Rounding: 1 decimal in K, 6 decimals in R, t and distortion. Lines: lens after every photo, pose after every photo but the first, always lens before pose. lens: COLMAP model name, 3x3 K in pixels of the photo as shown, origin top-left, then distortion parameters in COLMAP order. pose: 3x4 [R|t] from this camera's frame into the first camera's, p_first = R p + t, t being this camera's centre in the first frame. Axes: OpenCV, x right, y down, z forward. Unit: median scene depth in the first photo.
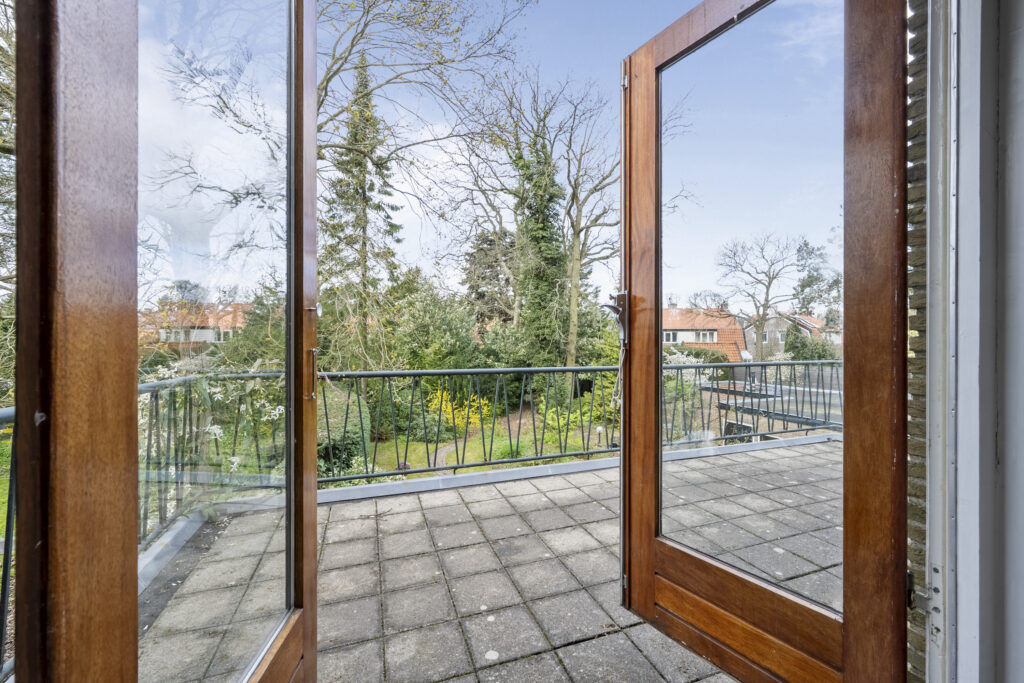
lens RADIAL K [[417.4, 0, 516.4], [0, 417.4, 343.8], [0, 0, 1]] dist [-0.002460, -0.000125]
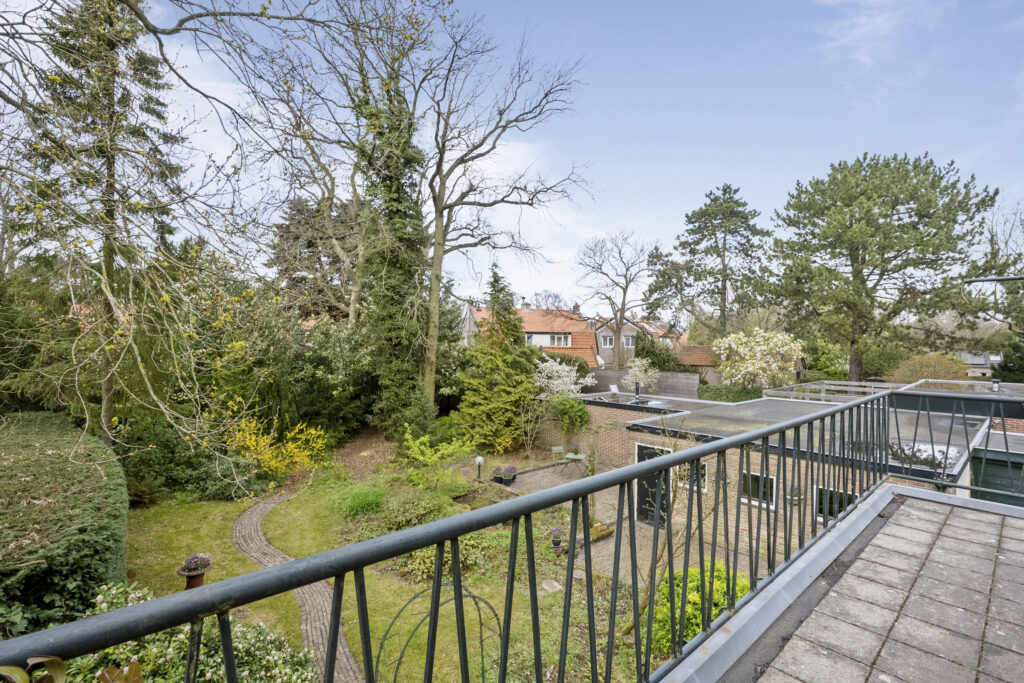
lens RADIAL K [[472.1, 0, 515.5], [0, 472.1, 343.9], [0, 0, 1]] dist [-0.003574, -0.000835]
pose [[0.929494, 0.008281, 0.368743, -0.052163], [-0.007459, 0.999966, -0.003655, -0.009293], [-0.368761, 0.000646, 0.929524, 0.110952]]
